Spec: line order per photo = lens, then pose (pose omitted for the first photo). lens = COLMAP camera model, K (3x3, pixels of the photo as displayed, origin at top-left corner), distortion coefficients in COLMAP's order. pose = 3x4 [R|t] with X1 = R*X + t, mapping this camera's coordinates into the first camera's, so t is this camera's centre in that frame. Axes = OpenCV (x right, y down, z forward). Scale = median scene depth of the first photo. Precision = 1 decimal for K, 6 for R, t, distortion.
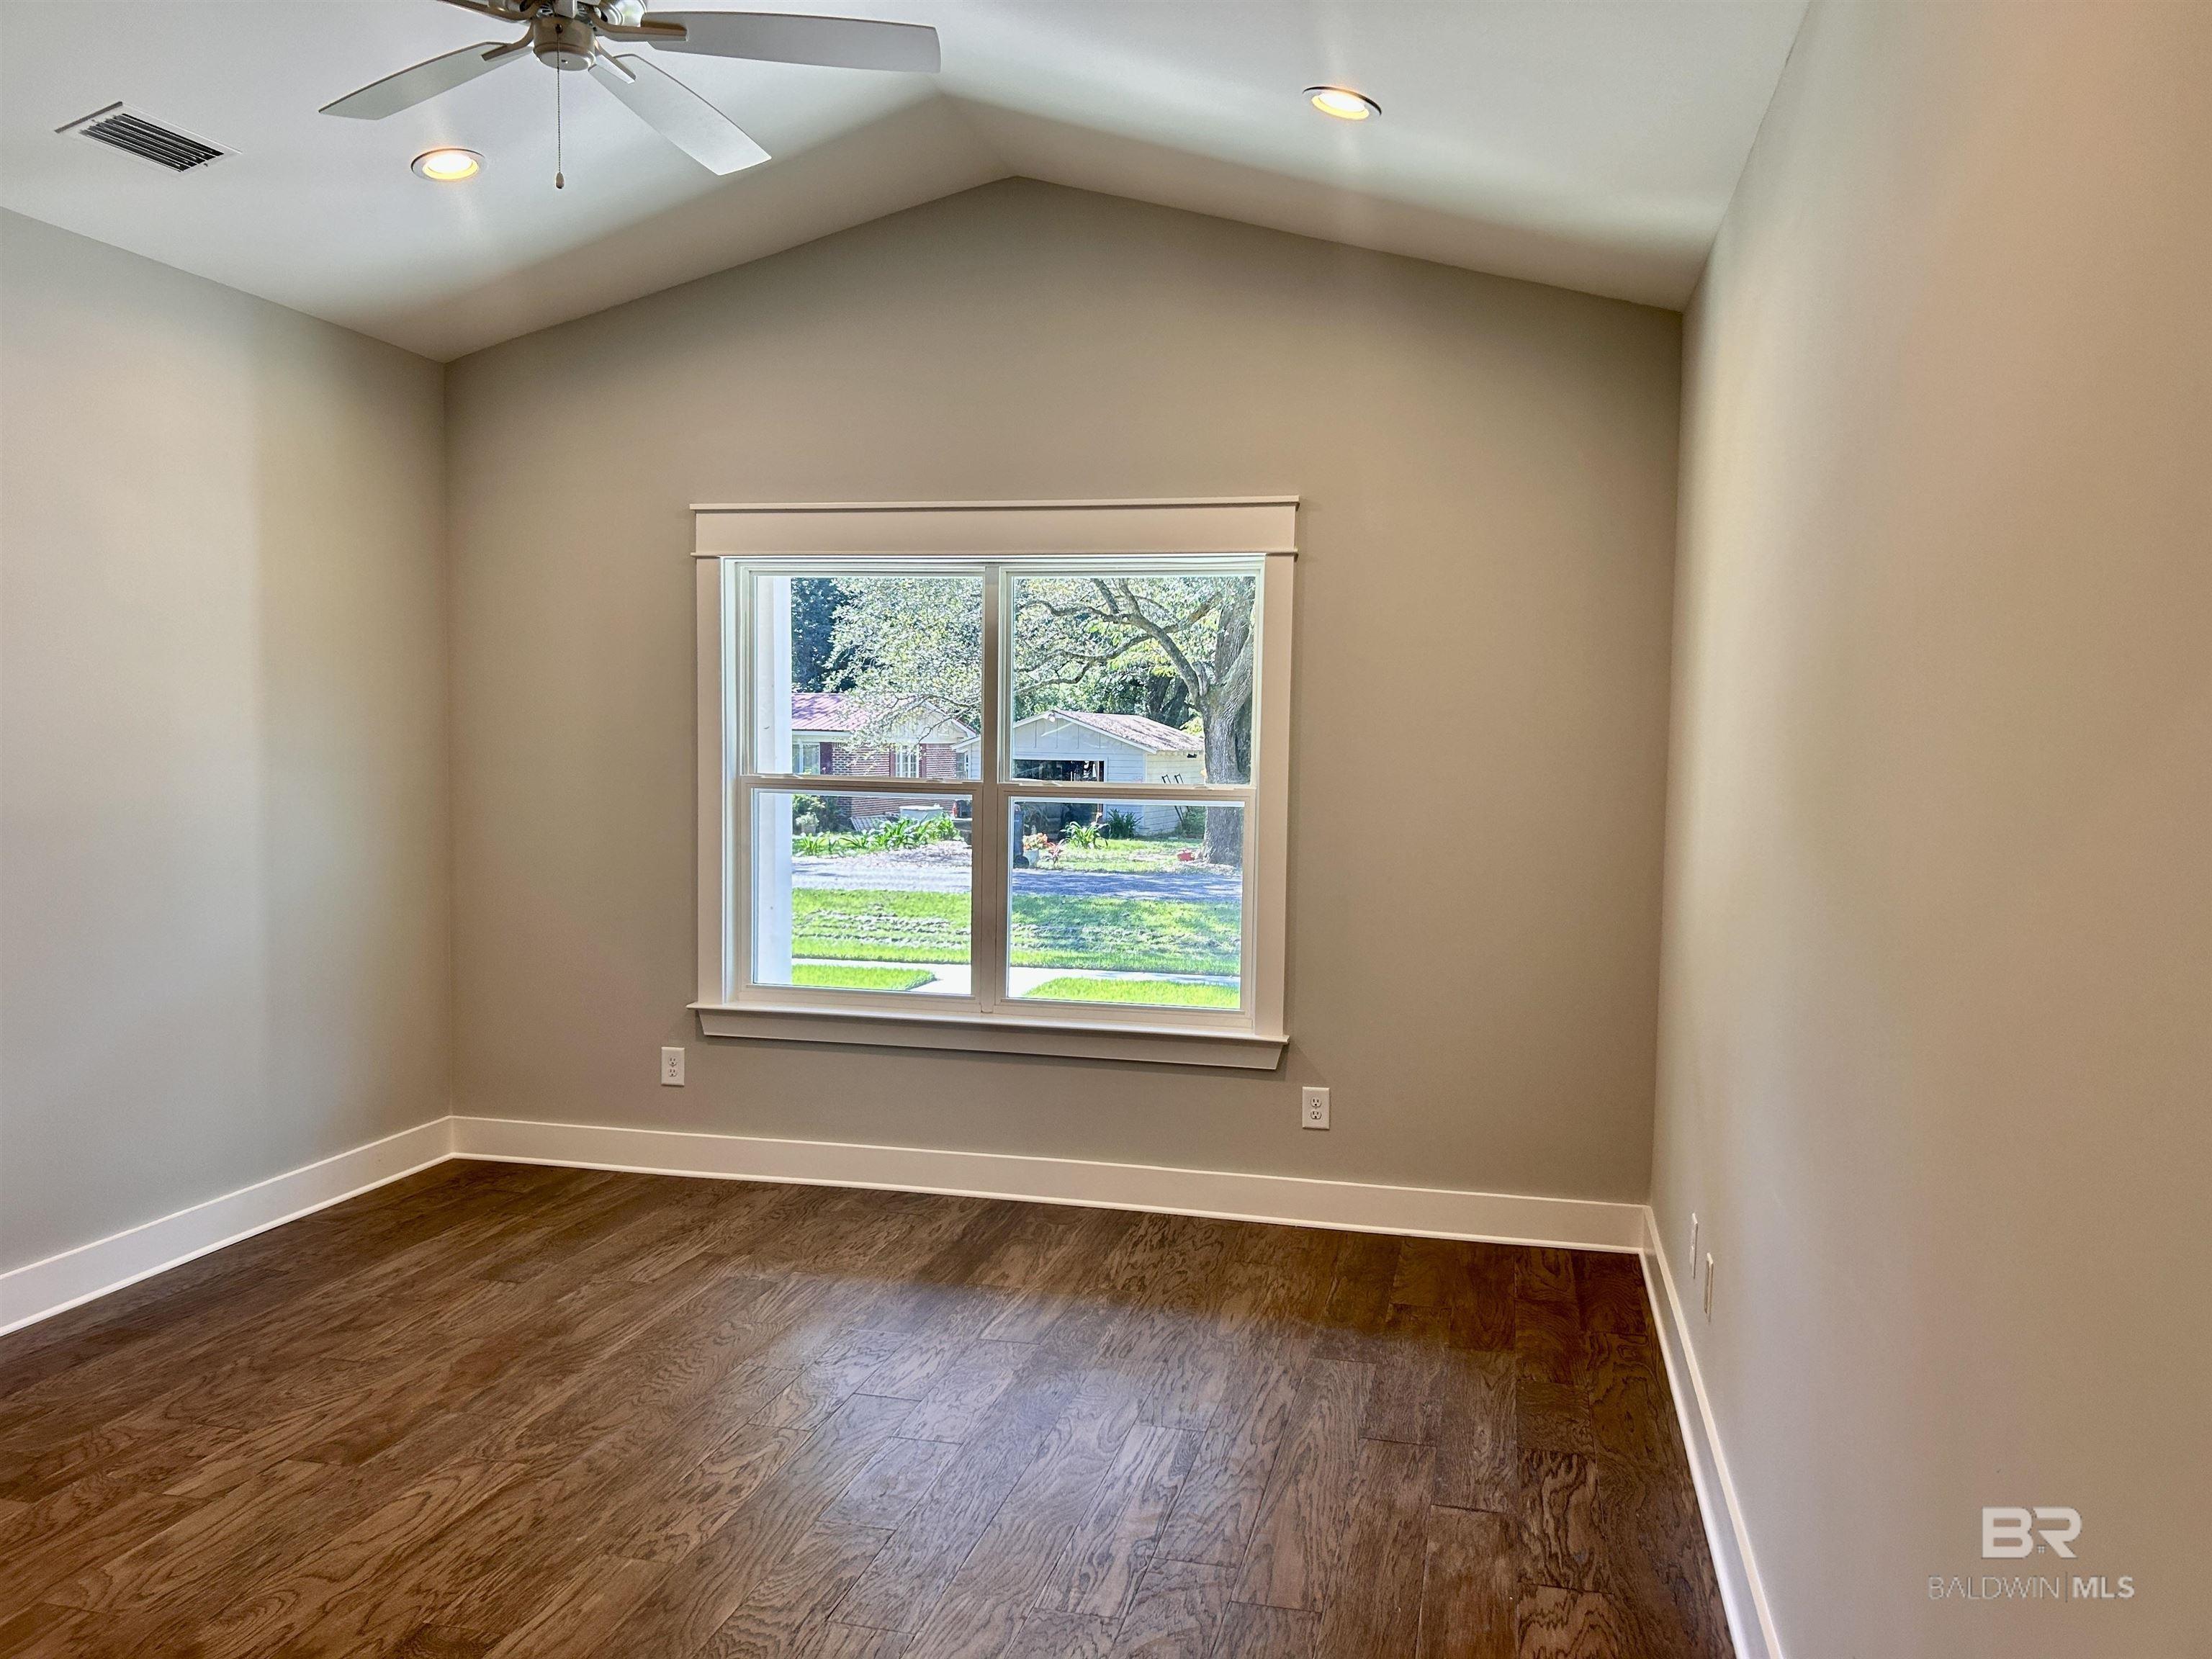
lens RADIAL K [[1682.1, 0, 1104.0], [0, 1682.1, 824.6], [0, 0, 1]] dist [0.034112, -0.041508]
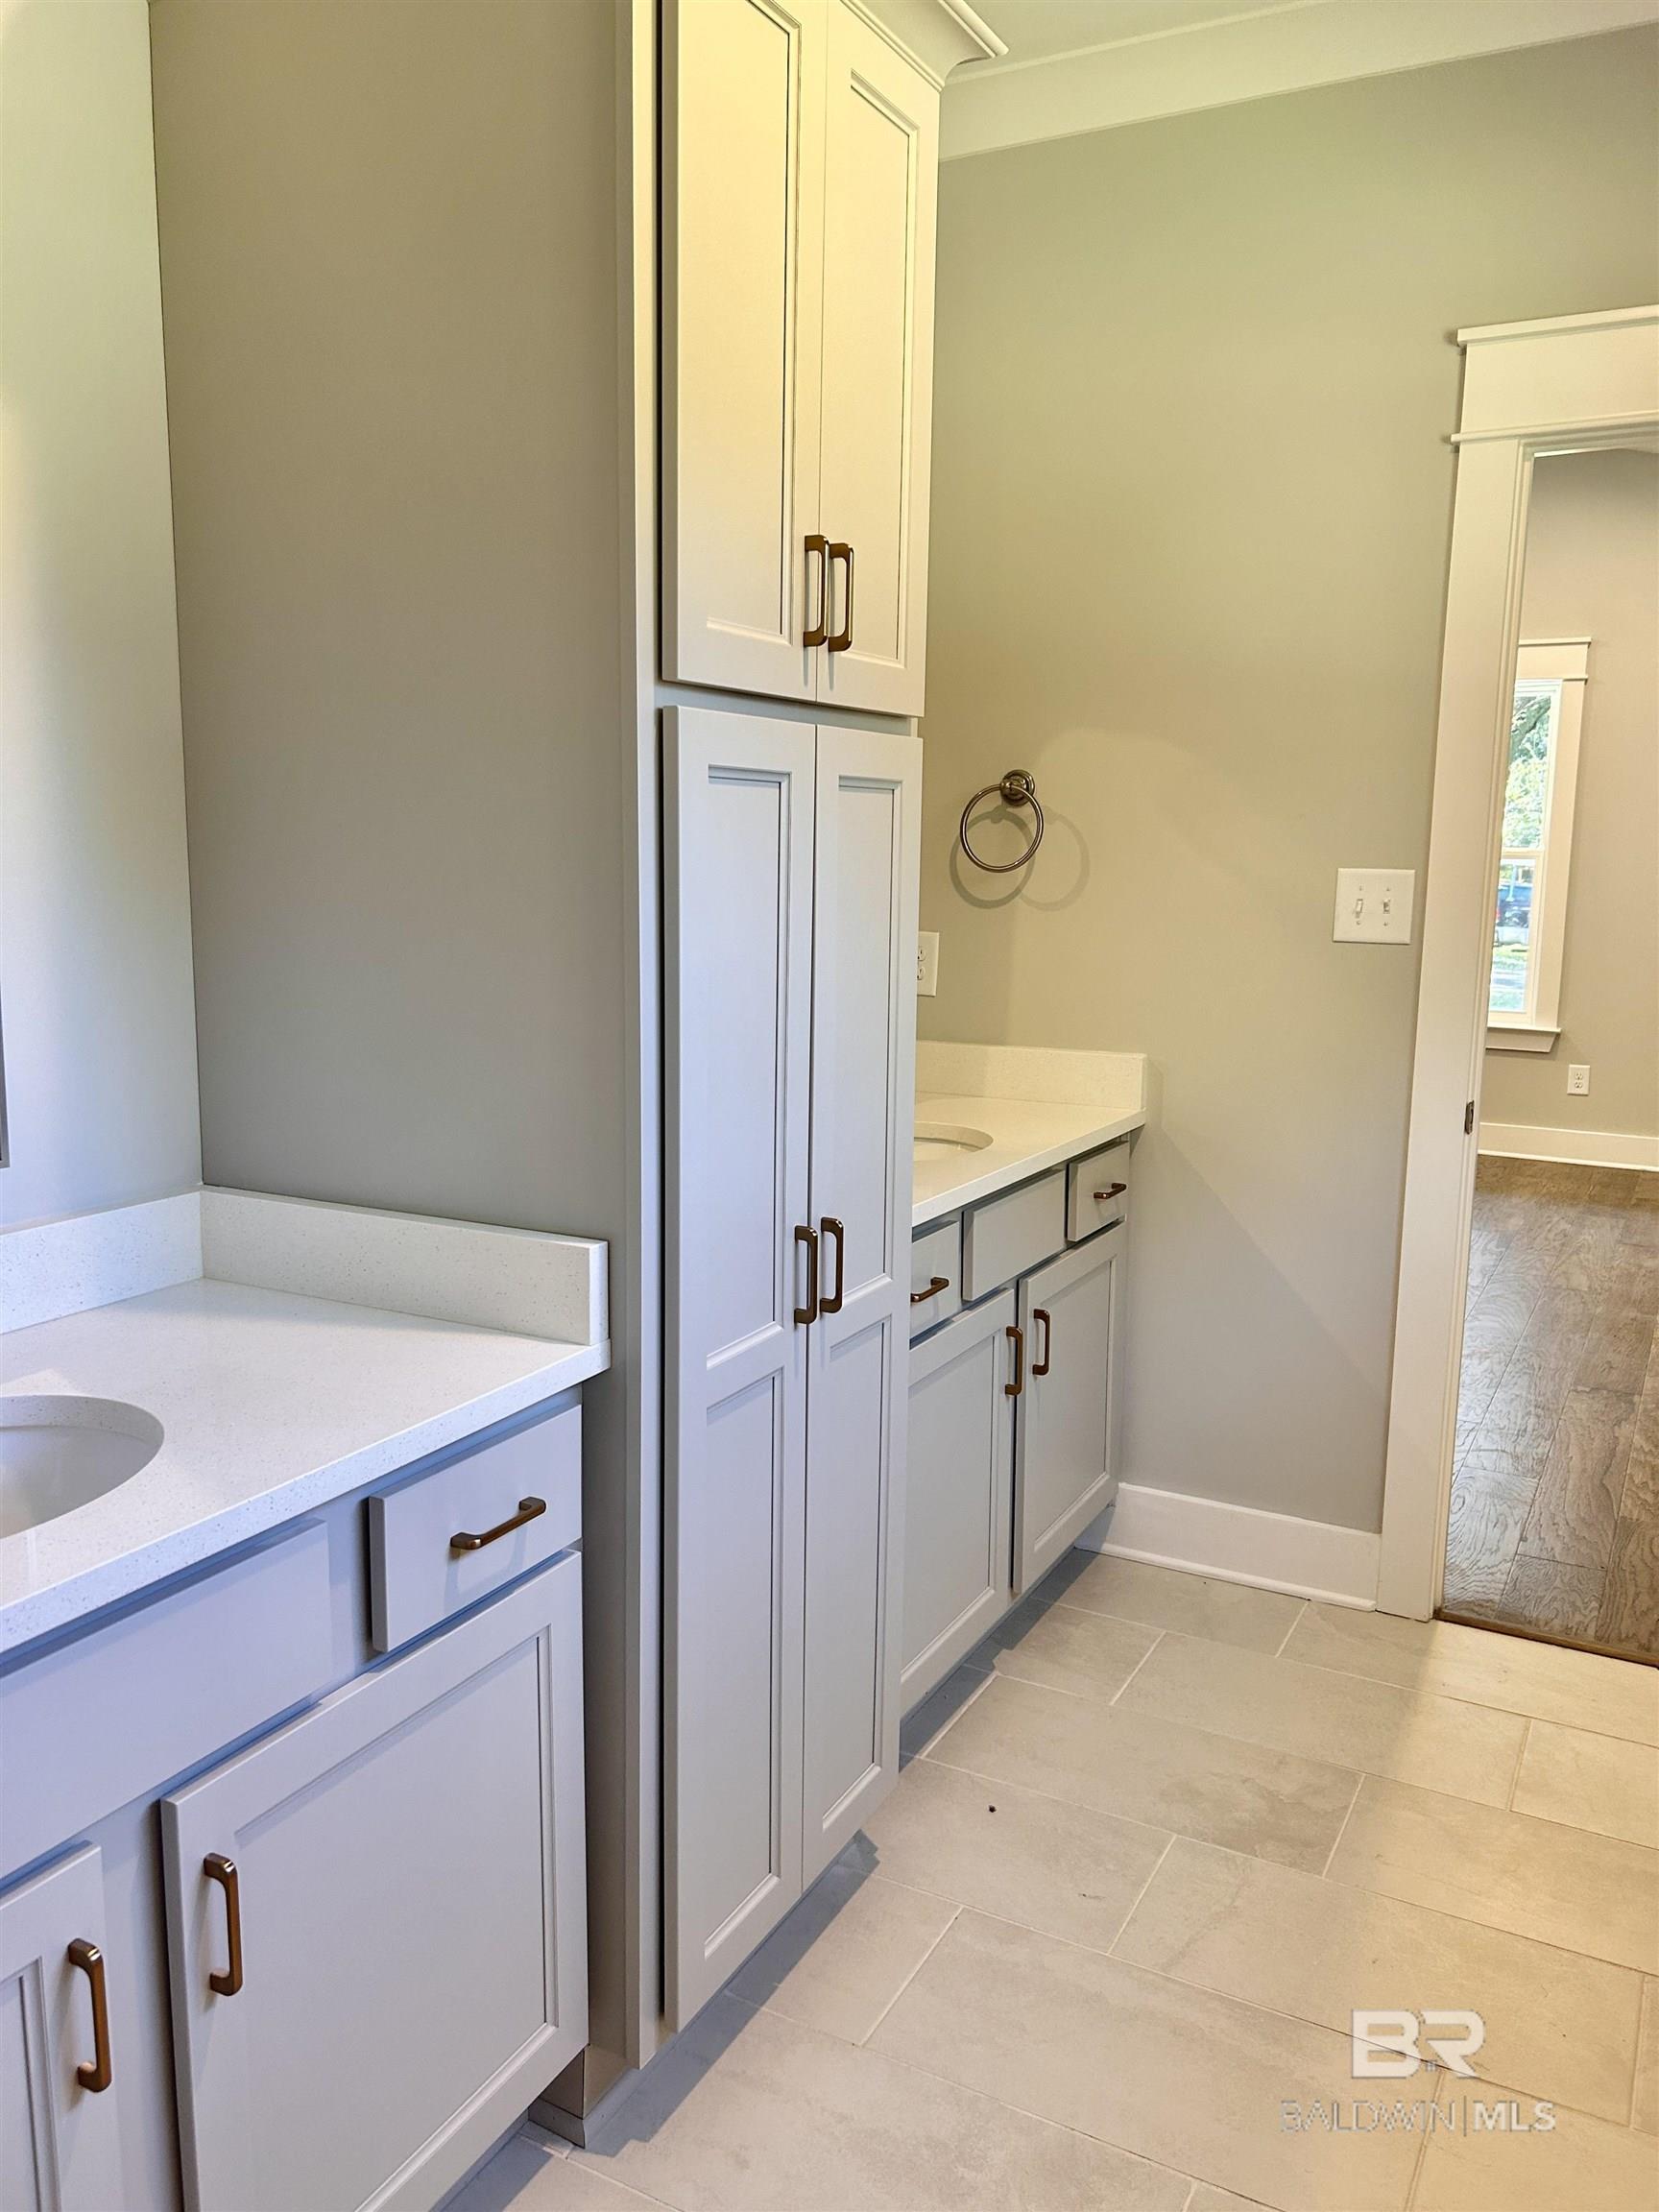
lens RADIAL K [[1682.1, 0, 830.0], [0, 1682.1, 1105.8], [0, 0, 1]] dist [0.034112, -0.041508]
pose [[0.967708, 0.033706, -0.249811, -0.128986], [-0.008116, 0.994672, 0.102768, 0.050619], [0.251944, -0.097422, 0.962826, -0.534723]]
